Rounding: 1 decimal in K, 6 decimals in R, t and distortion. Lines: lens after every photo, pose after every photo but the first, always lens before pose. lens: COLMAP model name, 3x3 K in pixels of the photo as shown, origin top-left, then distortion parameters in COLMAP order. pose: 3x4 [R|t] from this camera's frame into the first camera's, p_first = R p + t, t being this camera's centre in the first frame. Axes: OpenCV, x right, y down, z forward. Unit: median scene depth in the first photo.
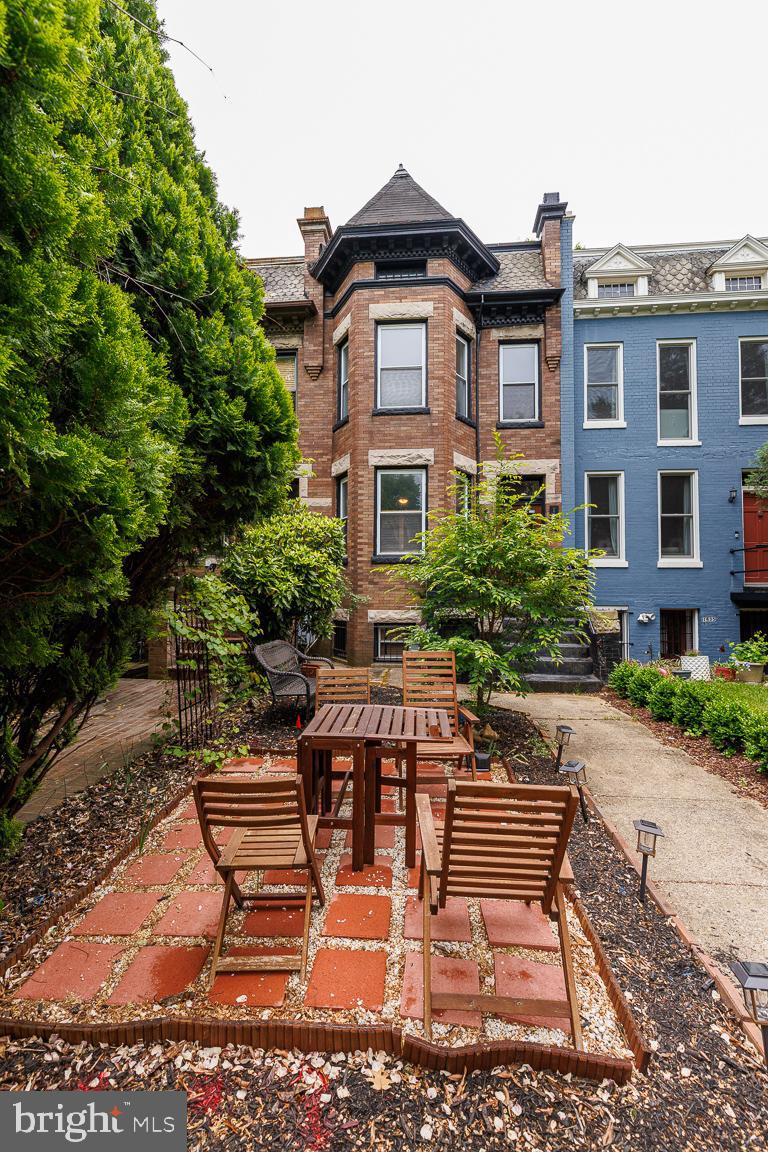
lens RADIAL K [[520.1, 0, 391.0], [0, 520.1, 572.6], [0, 0, 1]] dist [0.003711, 0.000193]
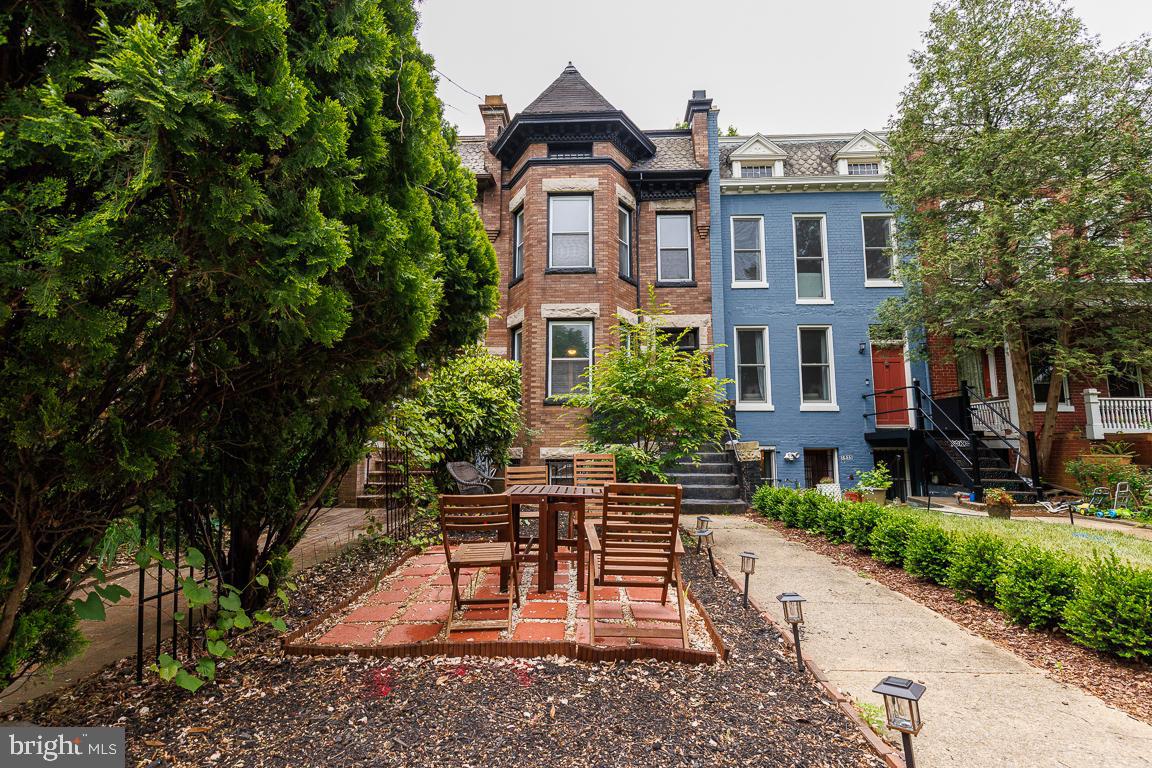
lens RADIAL K [[520.1, 0, 589.2], [0, 520.1, 384.7], [0, 0, 1]] dist [0.003711, 0.000193]
pose [[0.998306, 0.001694, 0.058163, -0.005066], [0.003511, 0.996000, -0.089286, 0.035927], [-0.058081, 0.089339, 0.994306, -0.099108]]
